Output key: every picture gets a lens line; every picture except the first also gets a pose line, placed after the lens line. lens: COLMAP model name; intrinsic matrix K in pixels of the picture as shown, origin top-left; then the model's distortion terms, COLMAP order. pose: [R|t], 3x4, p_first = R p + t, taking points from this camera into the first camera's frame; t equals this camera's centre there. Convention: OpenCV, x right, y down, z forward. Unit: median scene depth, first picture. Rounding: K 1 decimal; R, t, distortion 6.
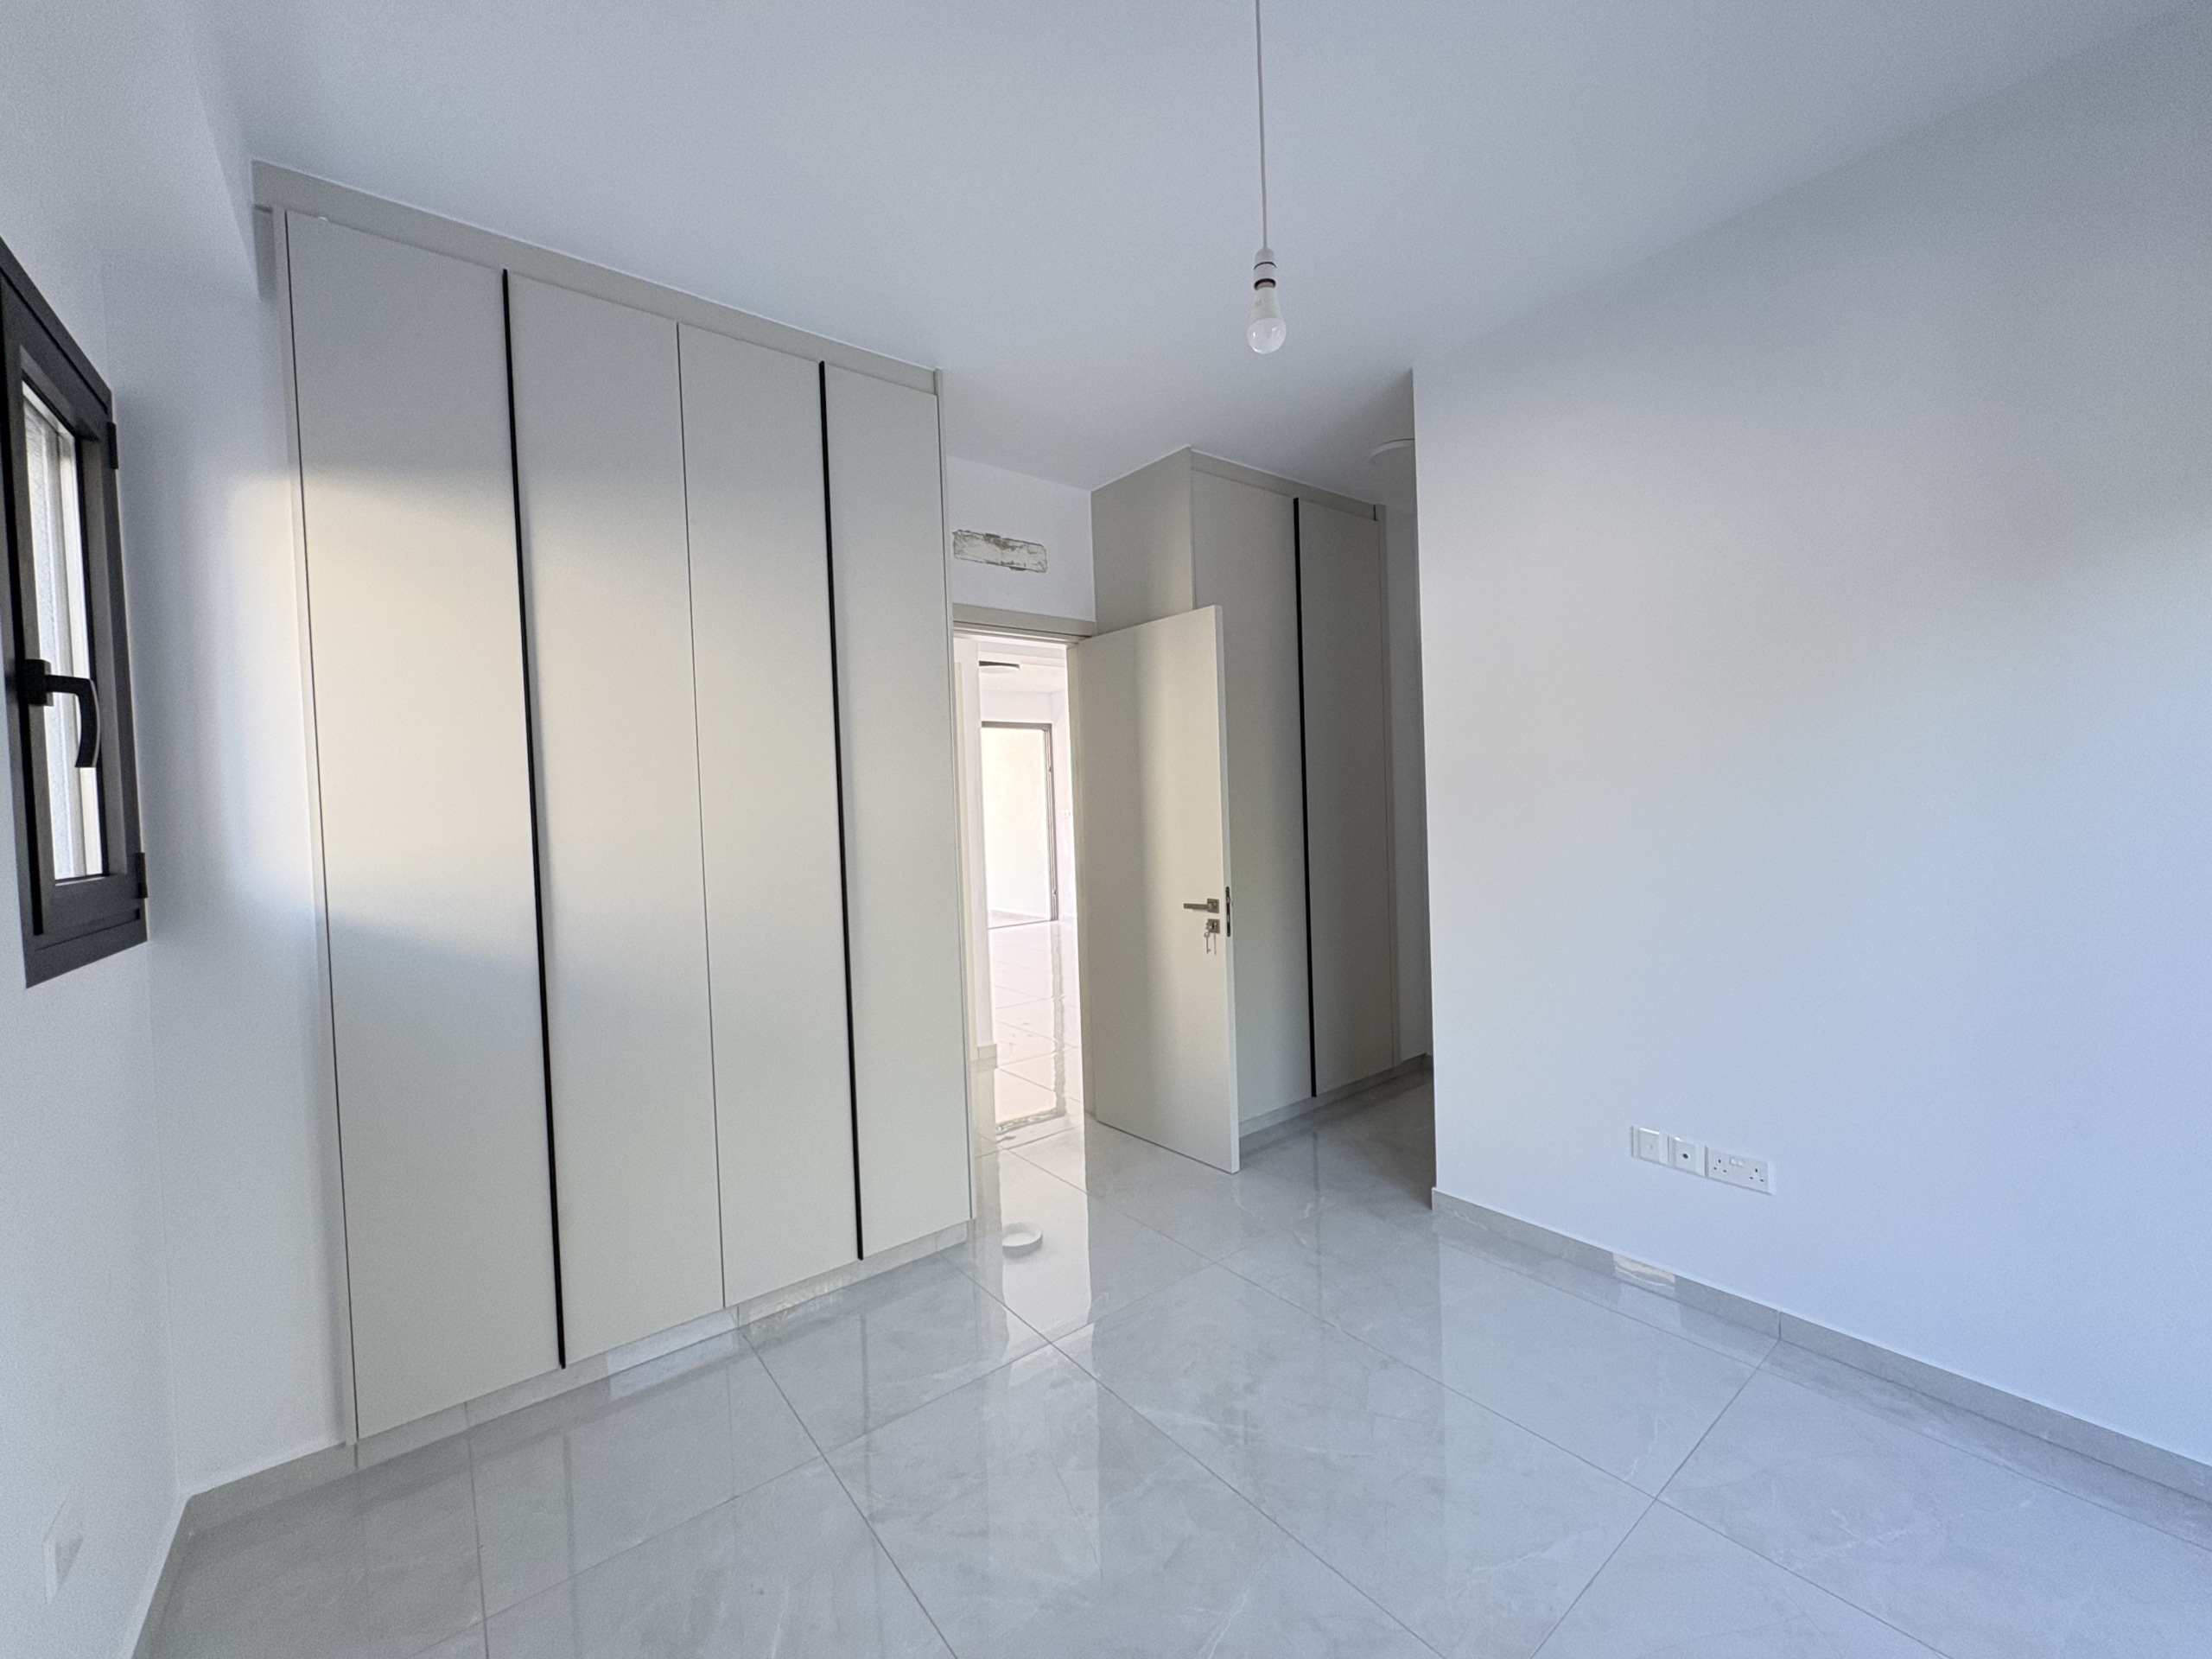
lens RADIAL K [[879.3, 0, 1106.0], [0, 879.3, 829.5], [0, 0, 1]] dist [0.000628, 0.000068]
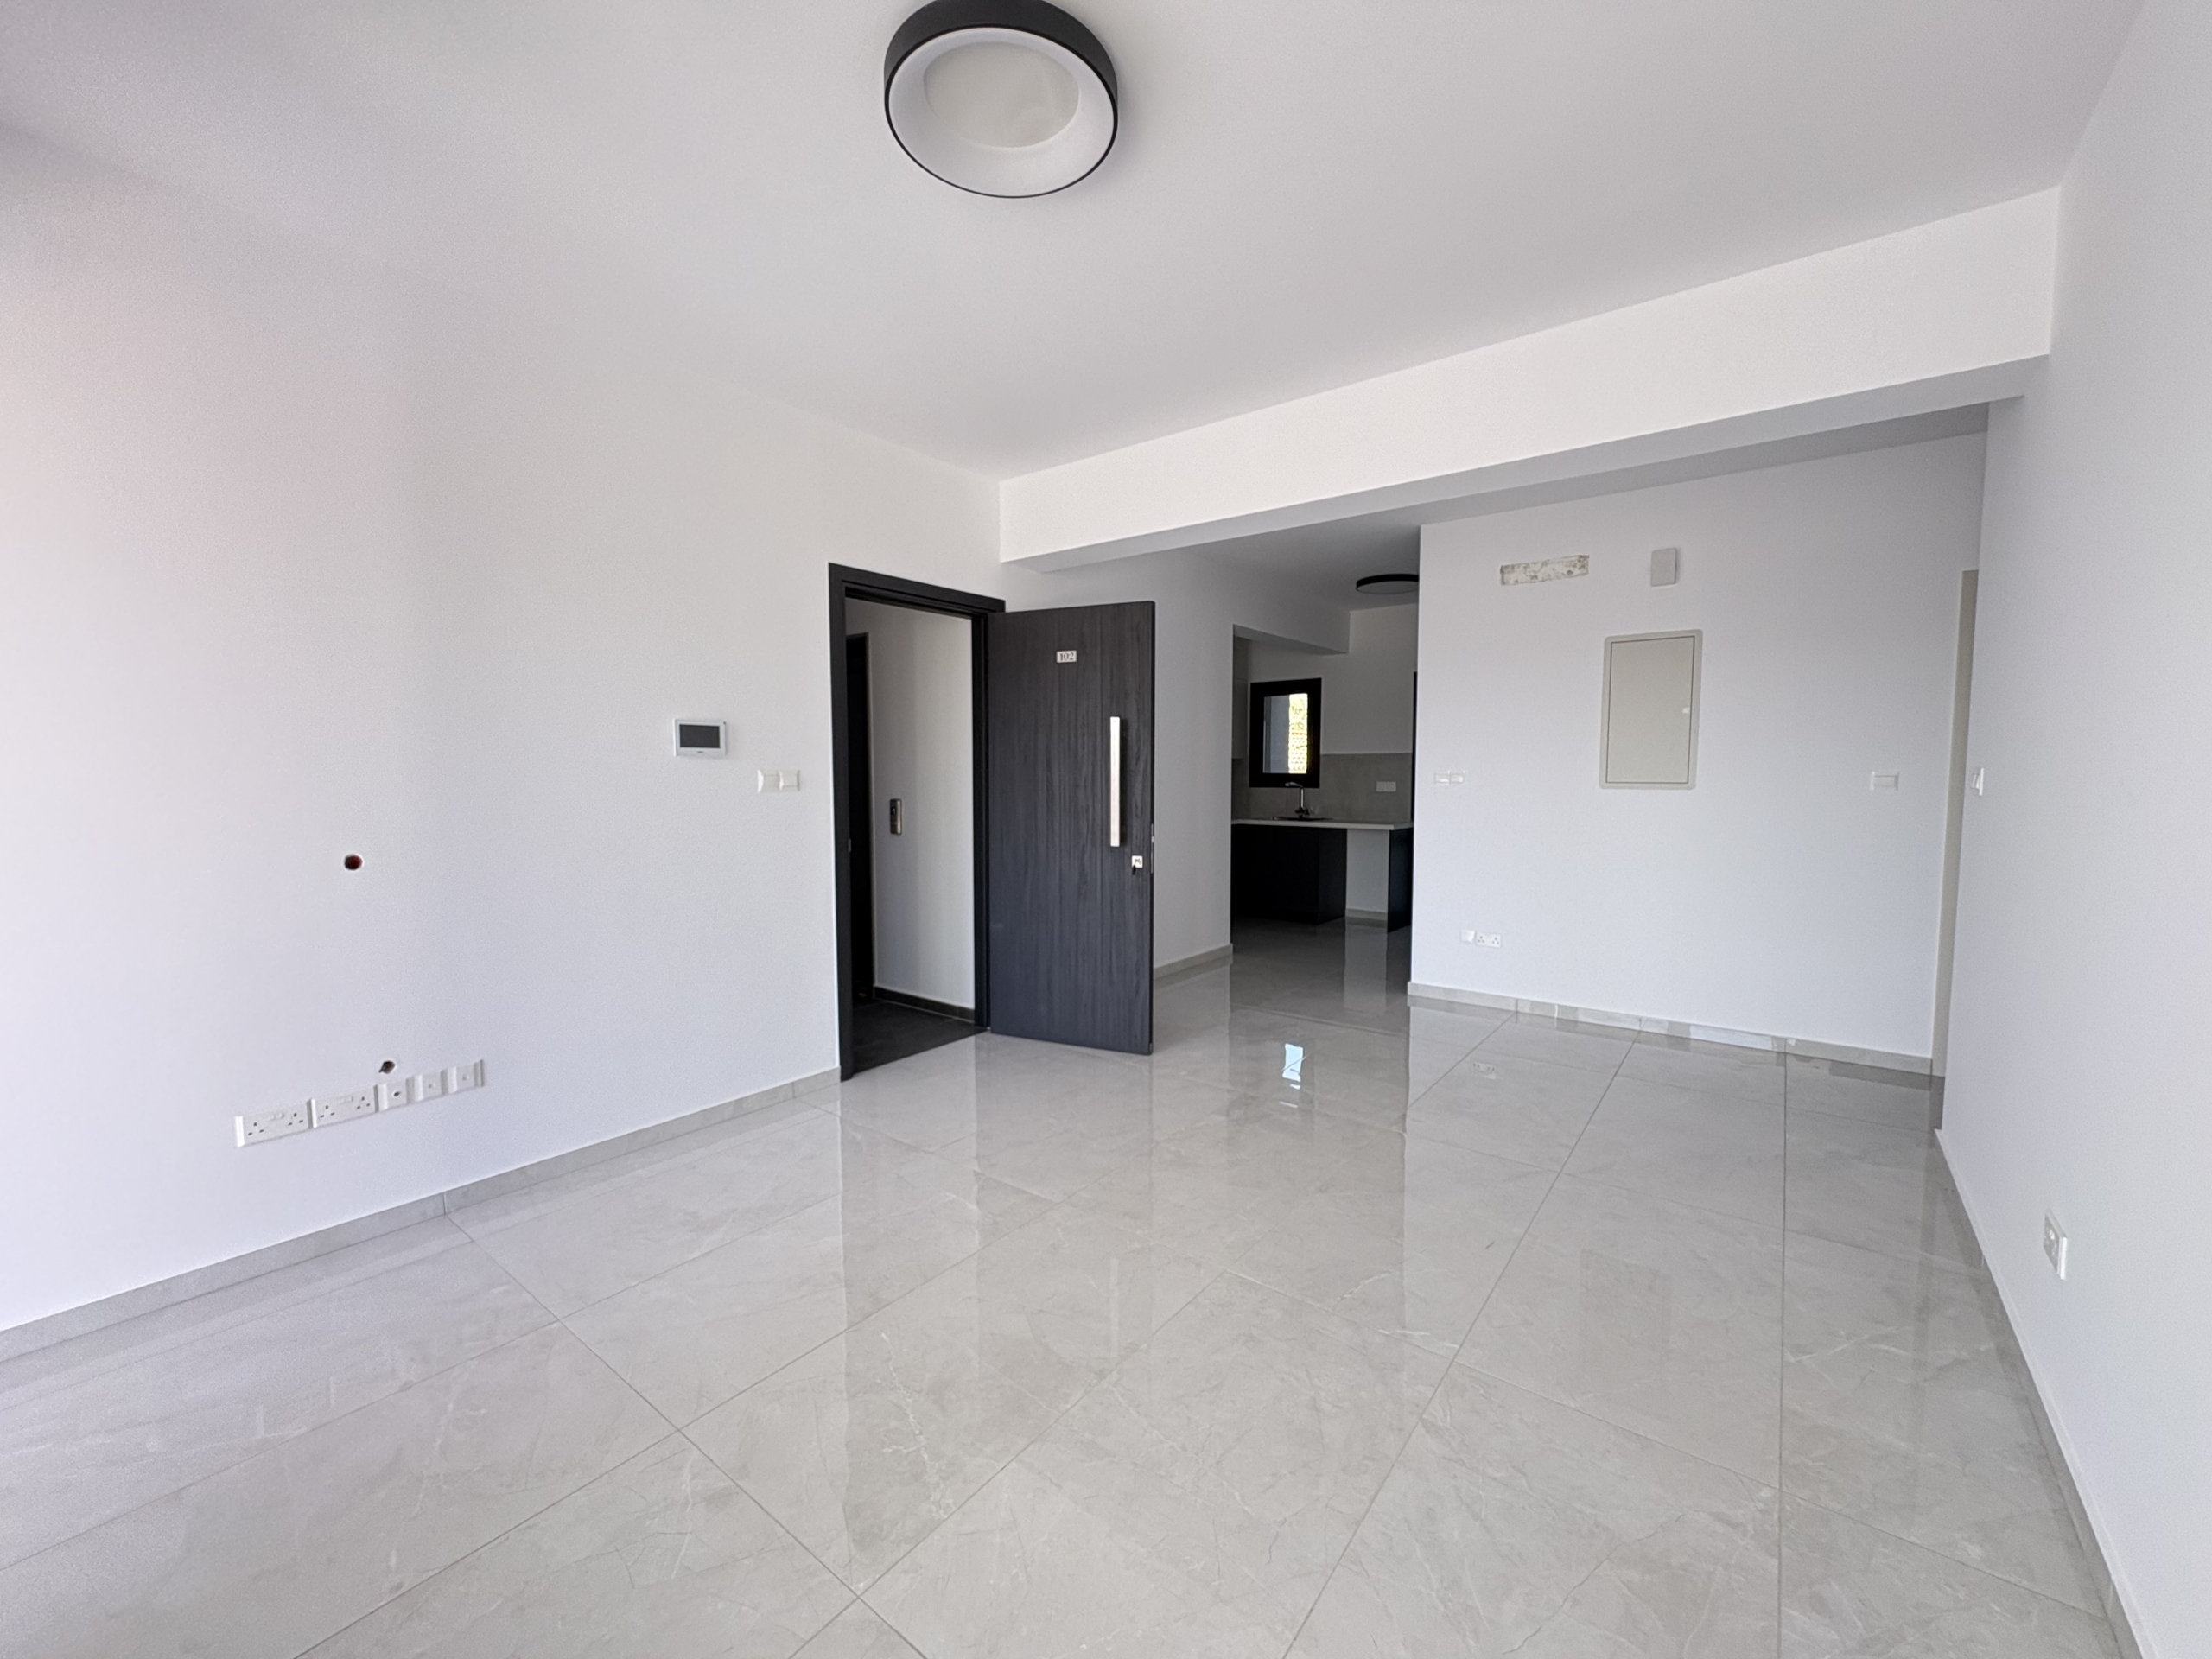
lens RADIAL K [[879.3, 0, 1106.0], [0, 879.3, 829.5], [0, 0, 1]] dist [0.000628, 0.000068]
pose [[0.246717, 0.102167, -0.963687, 0.566937], [-0.034720, 0.994721, 0.096568, -0.007918], [0.968465, 0.009634, 0.248962, 0.356981]]
